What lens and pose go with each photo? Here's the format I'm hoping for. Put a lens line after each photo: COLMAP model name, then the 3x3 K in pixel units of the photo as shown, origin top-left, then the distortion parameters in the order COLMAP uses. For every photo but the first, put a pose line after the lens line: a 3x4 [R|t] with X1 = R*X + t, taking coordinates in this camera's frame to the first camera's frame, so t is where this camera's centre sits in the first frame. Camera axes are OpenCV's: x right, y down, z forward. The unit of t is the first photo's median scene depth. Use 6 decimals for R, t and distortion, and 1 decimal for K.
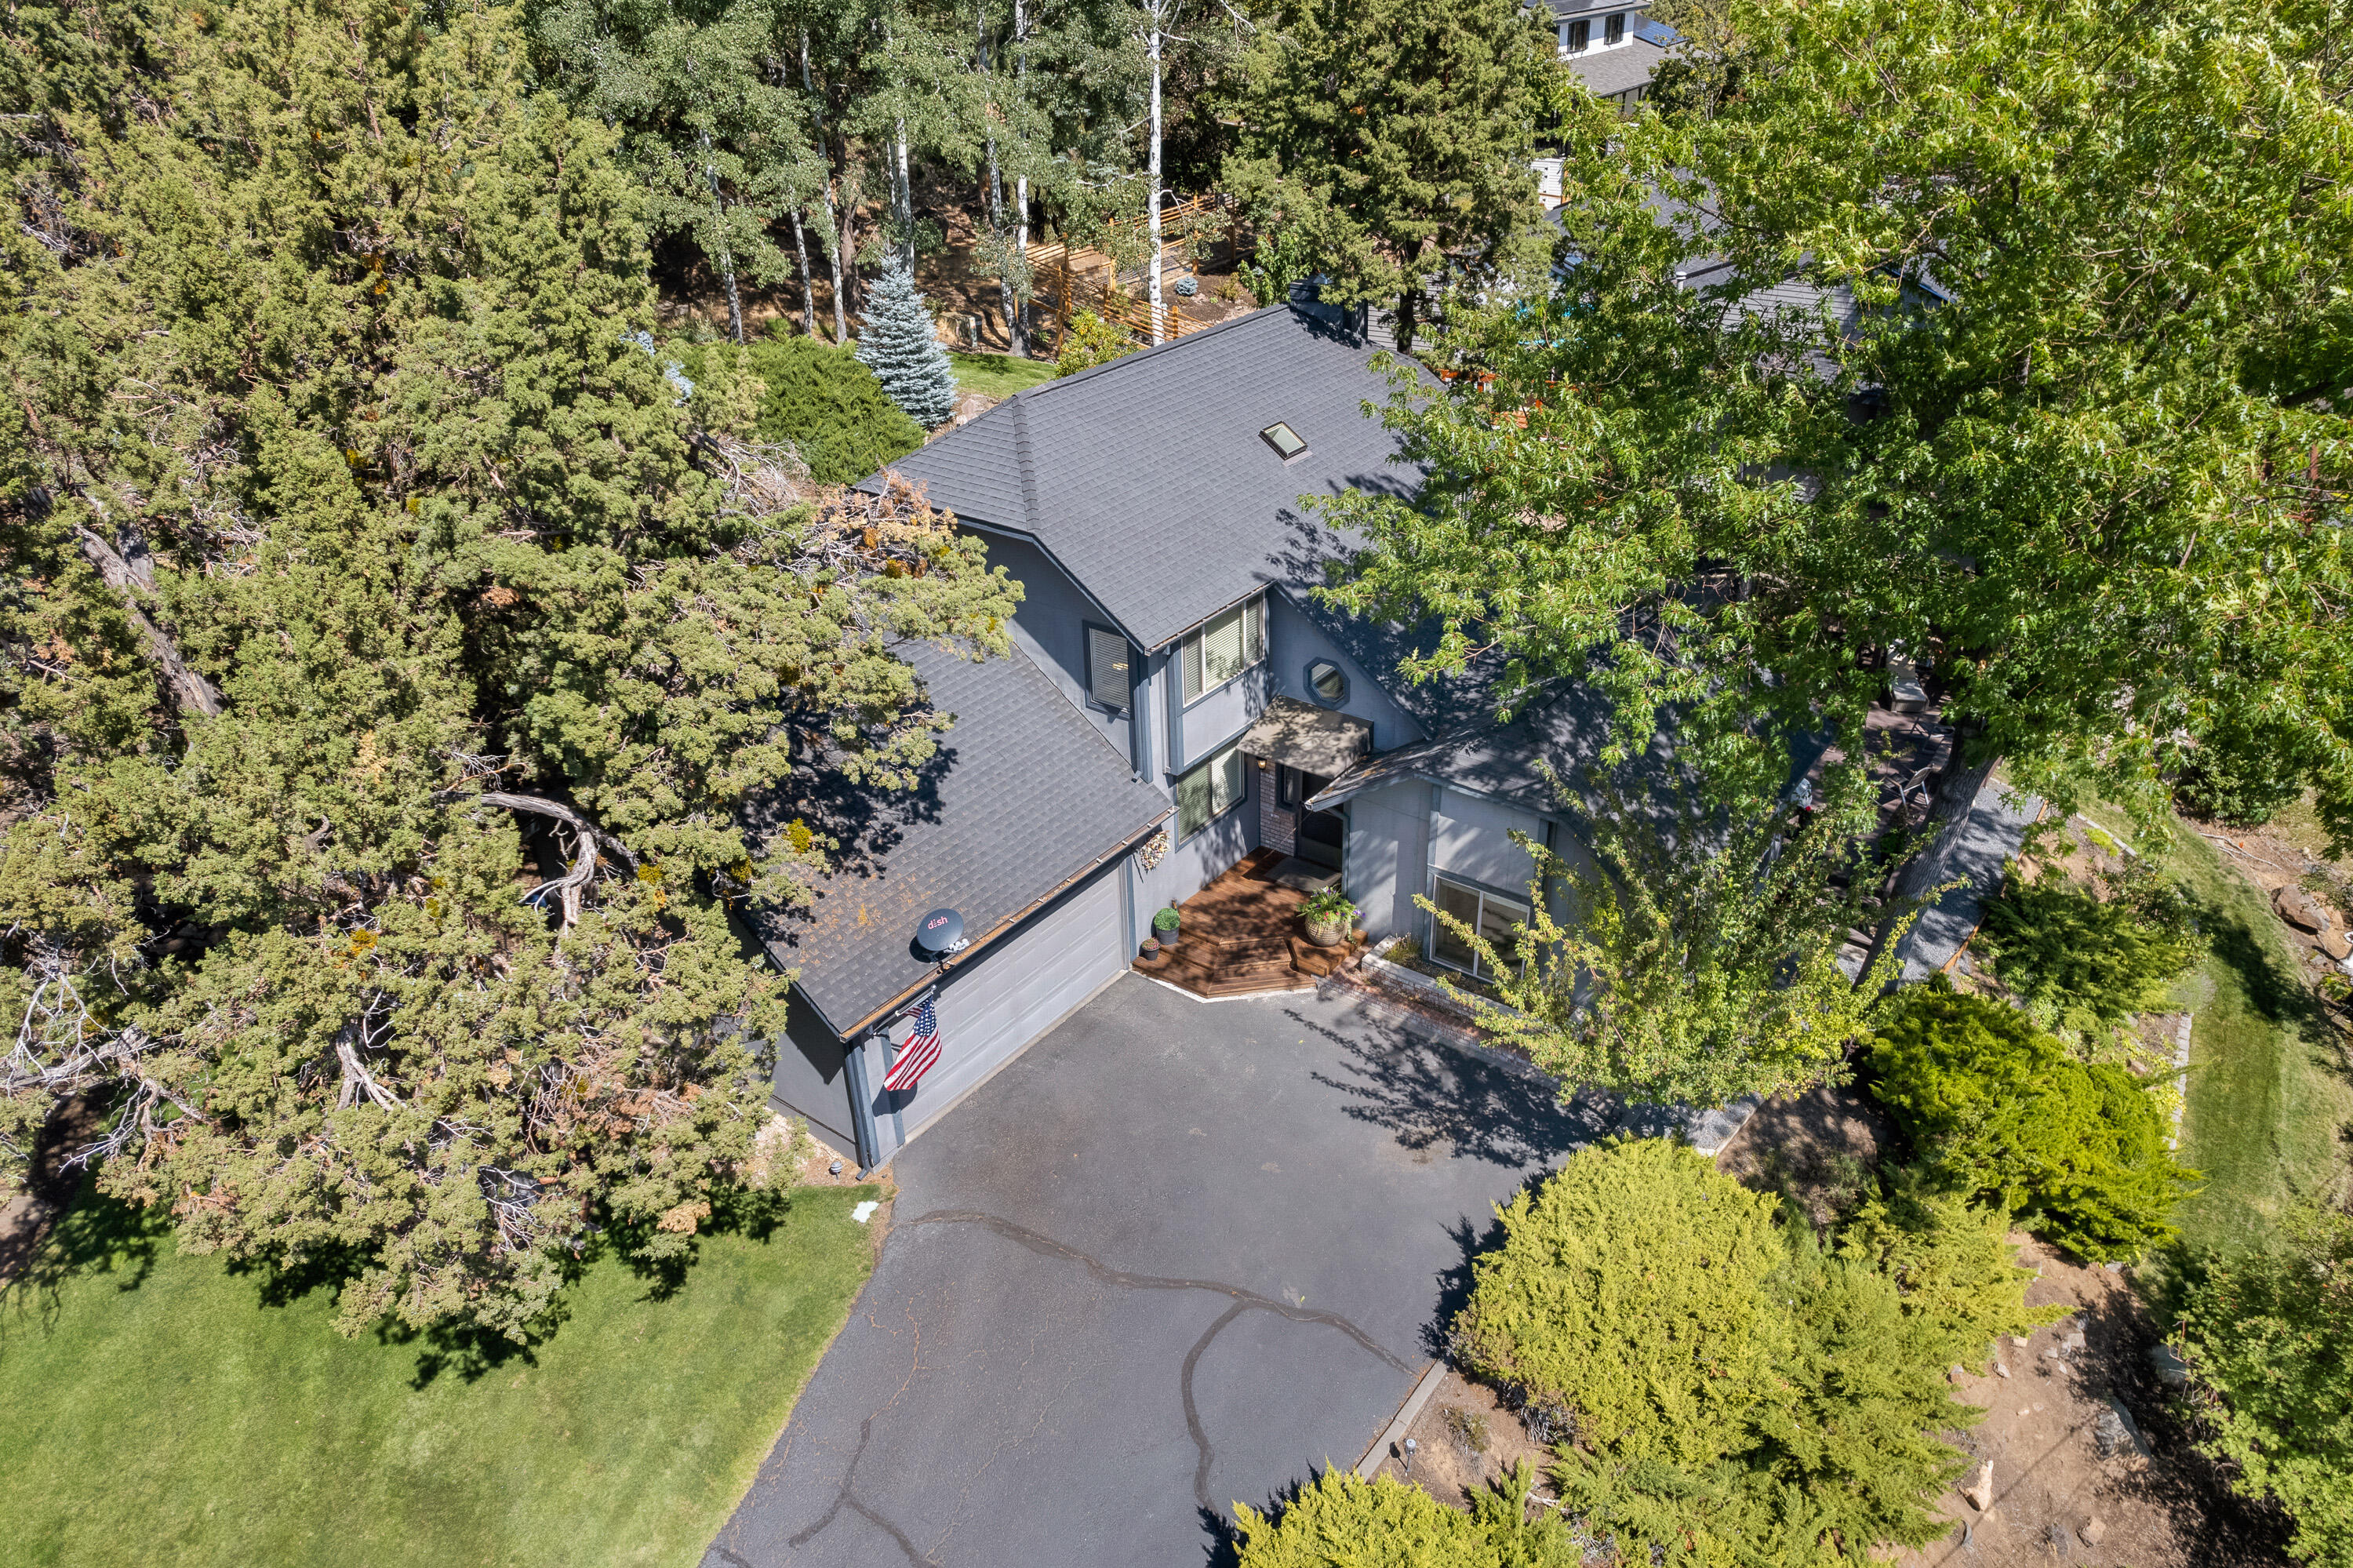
lens RADIAL K [[1484.2, 0, 1176.5], [0, 1484.2, 784.0], [0, 0, 1]] dist [-0.082997, 0.073519]
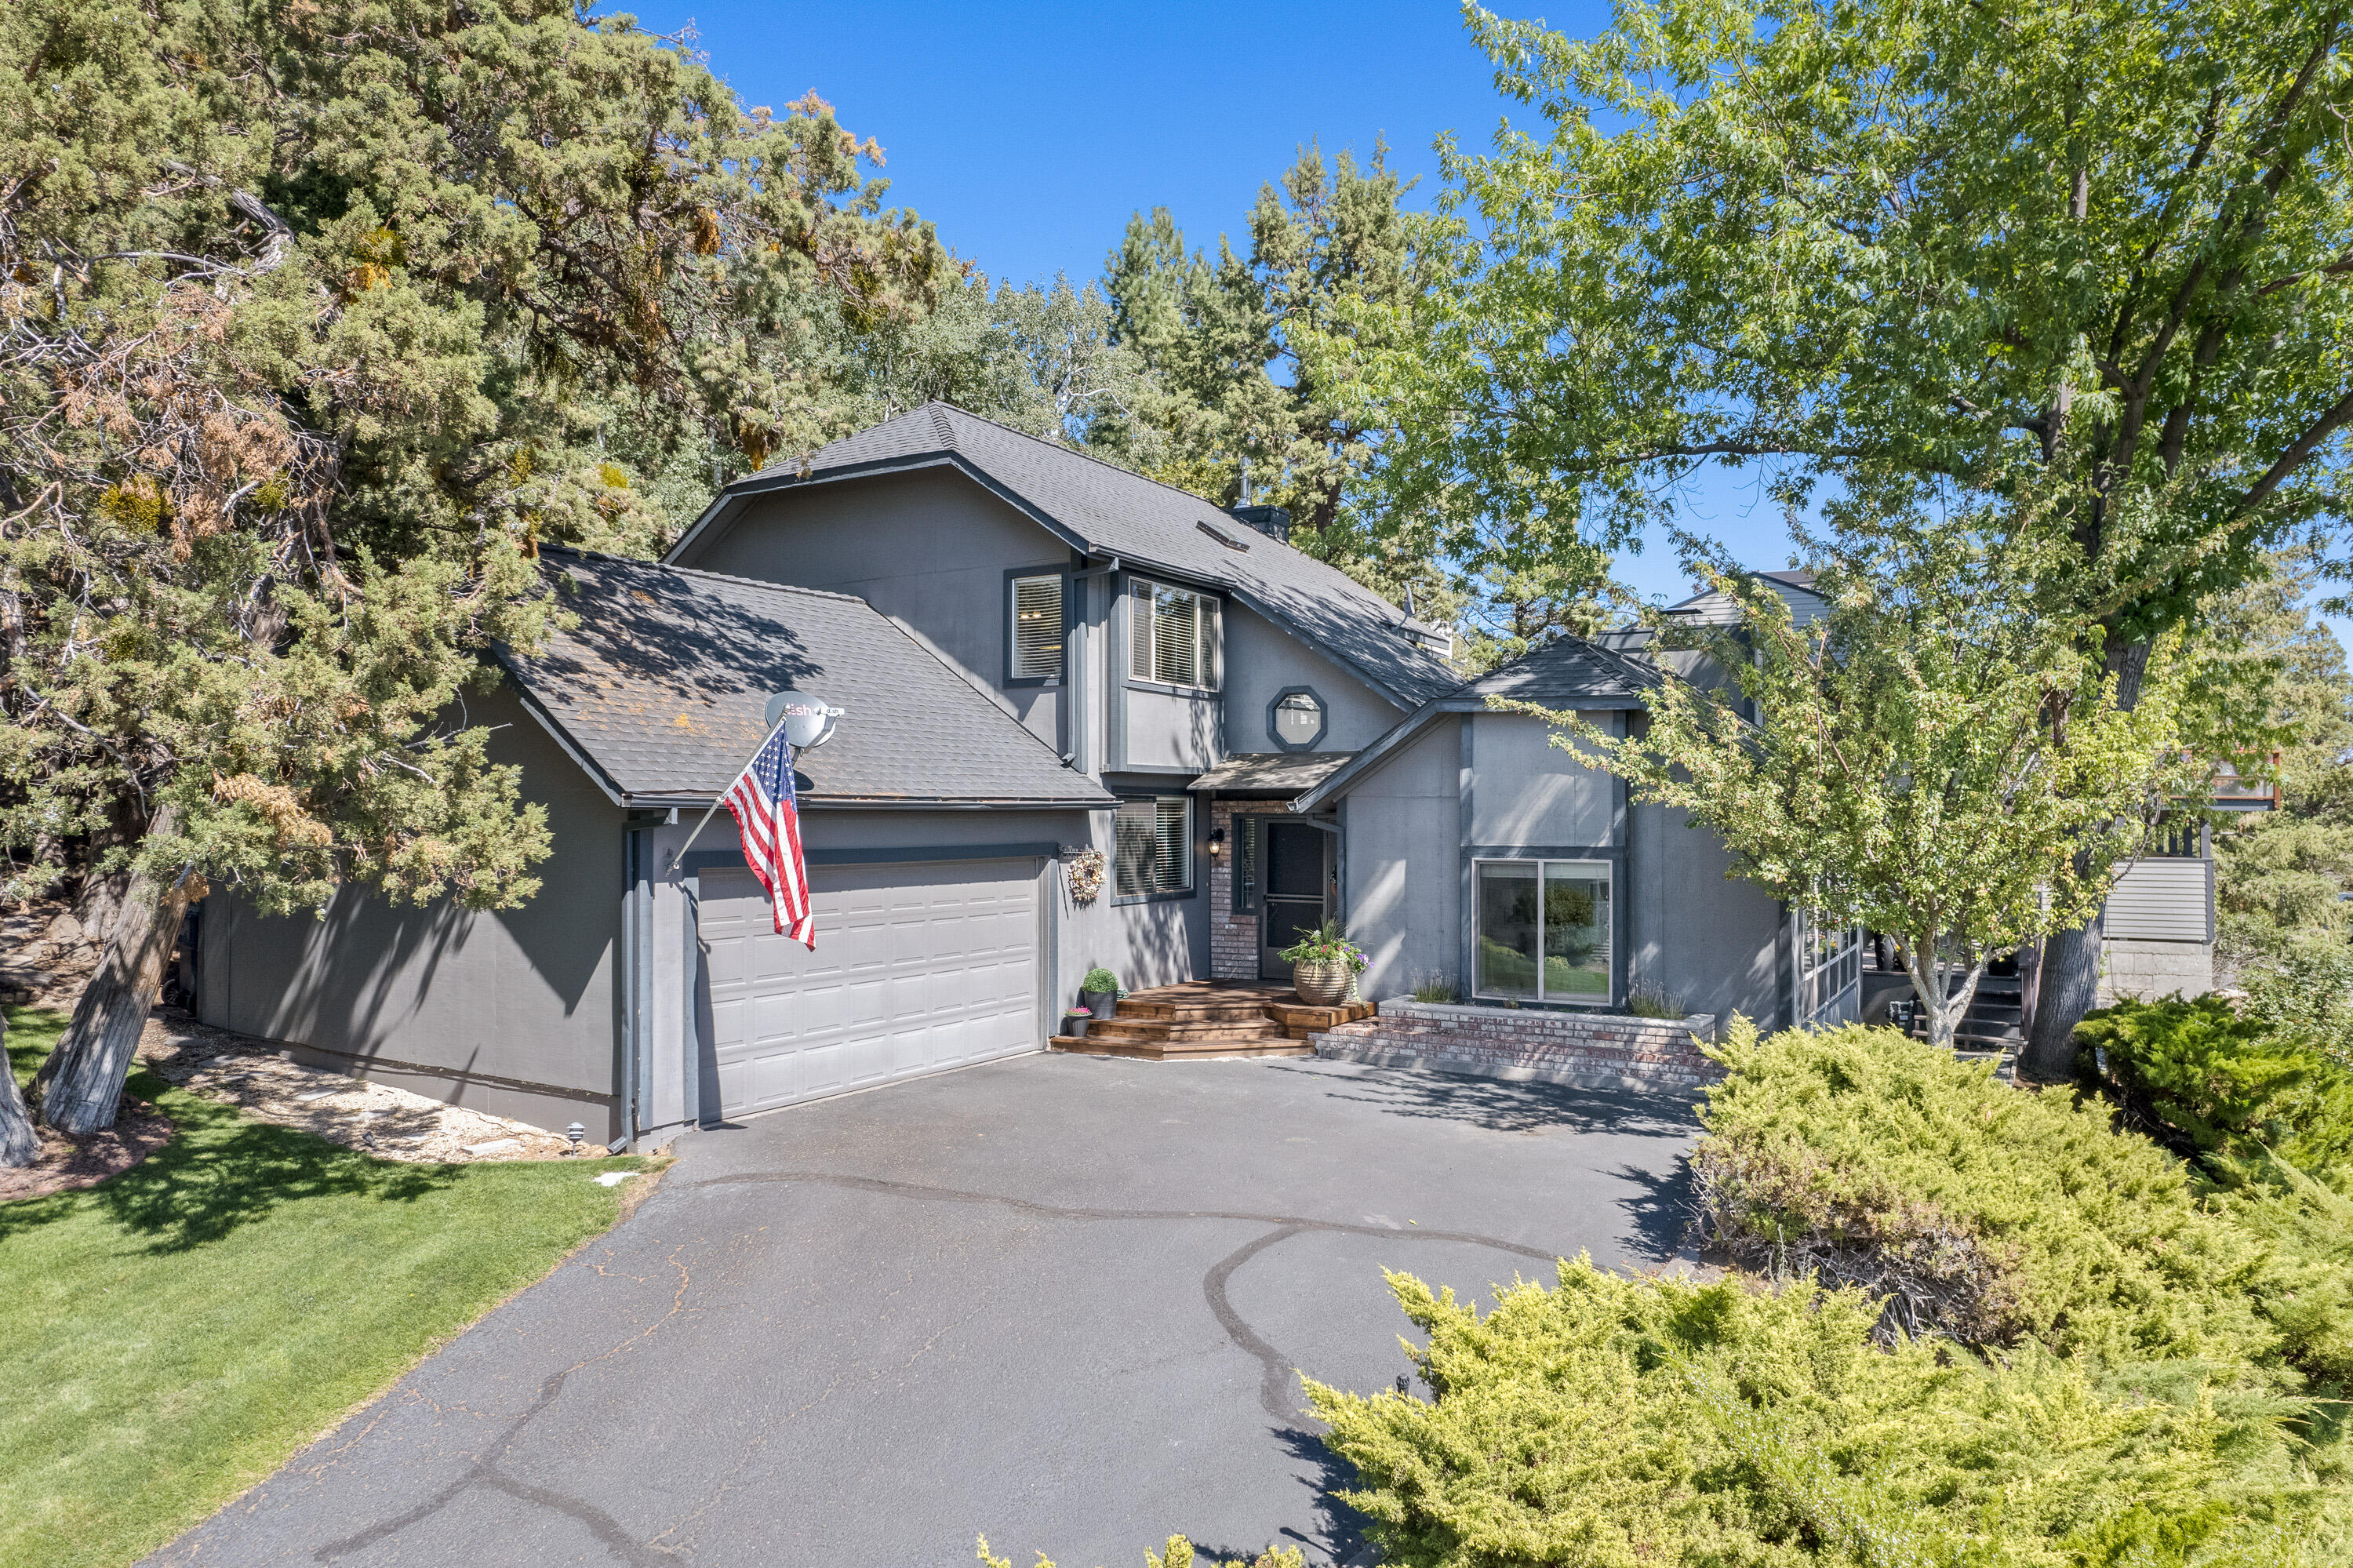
lens RADIAL K [[1454.9, 0, 1176.5], [0, 1454.9, 784.0], [0, 0, 1]] dist [-0.079263, 0.065339]
pose [[0.994903, 0.016042, 0.099553, -0.056642], [0.033135, 0.880434, -0.473009, 0.463576], [-0.095238, 0.473896, 0.875415, 0.451507]]
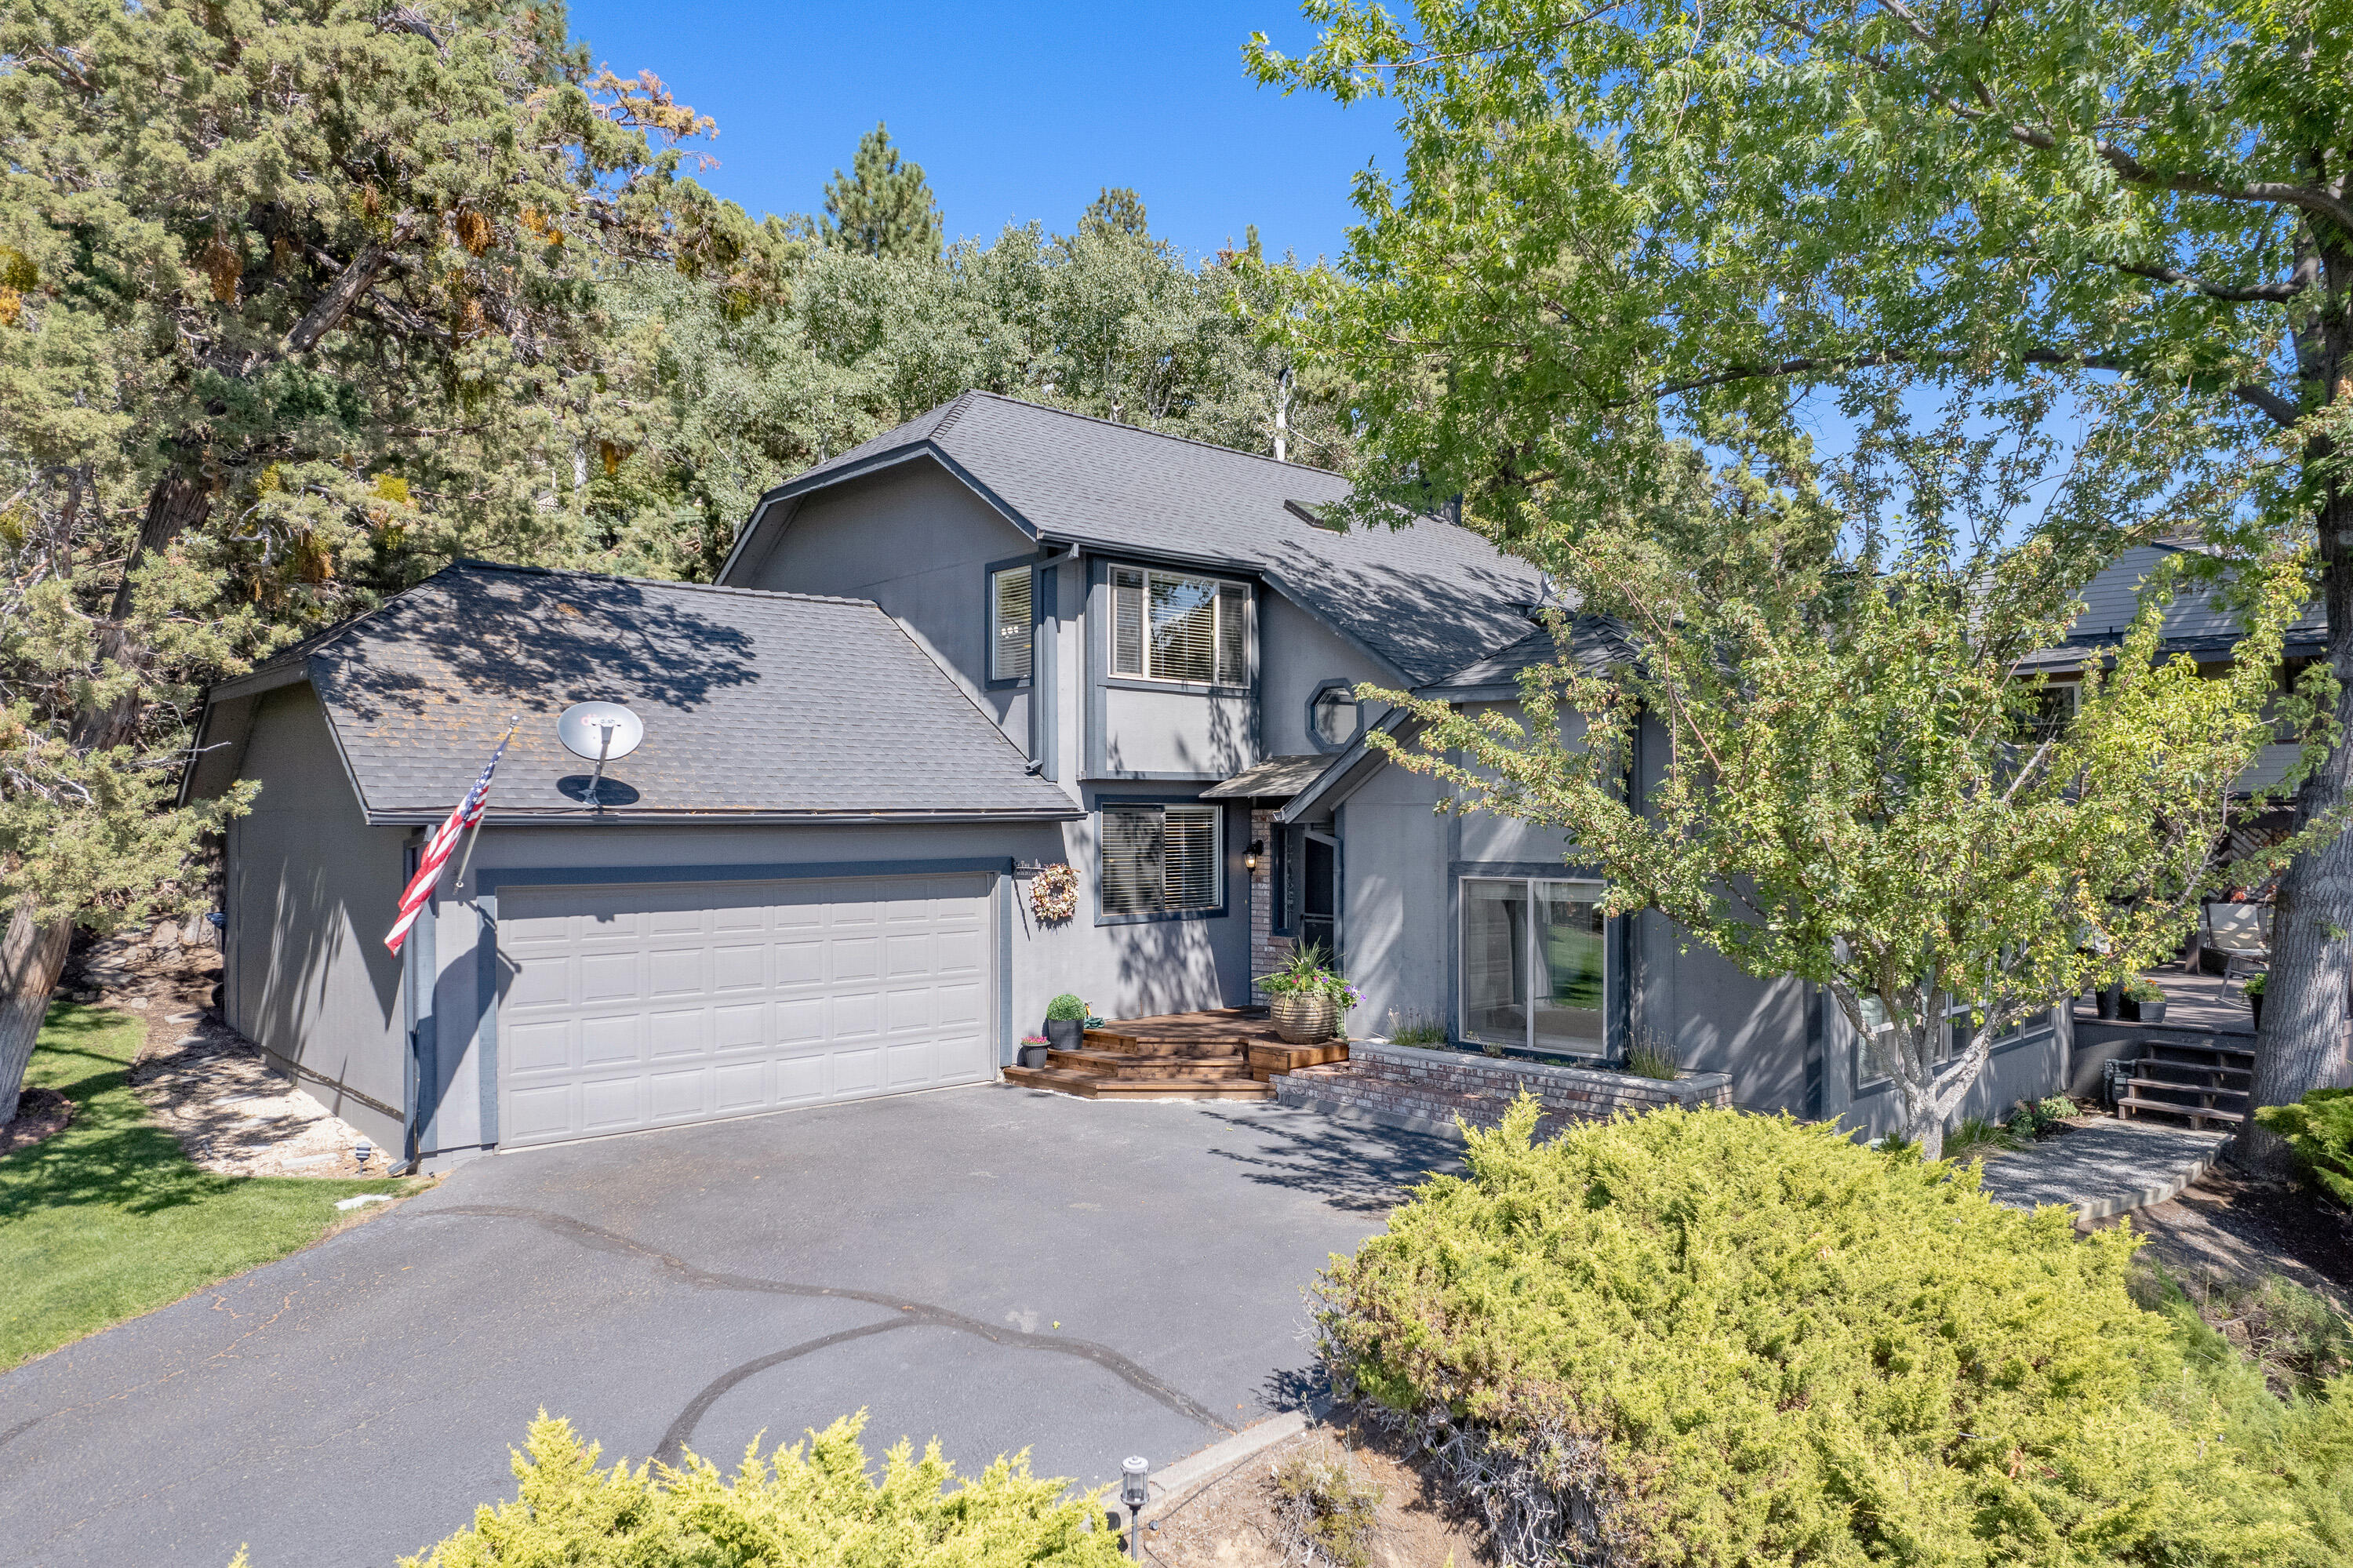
lens RADIAL K [[1484.2, 0, 1176.5], [0, 1484.2, 784.0], [0, 0, 1]] dist [-0.082997, 0.073519]
pose [[0.985205, 0.003918, -0.171336, 0.207720], [-0.084862, 0.879725, -0.467849, 0.416413], [0.148896, 0.475467, 0.867041, 0.528260]]
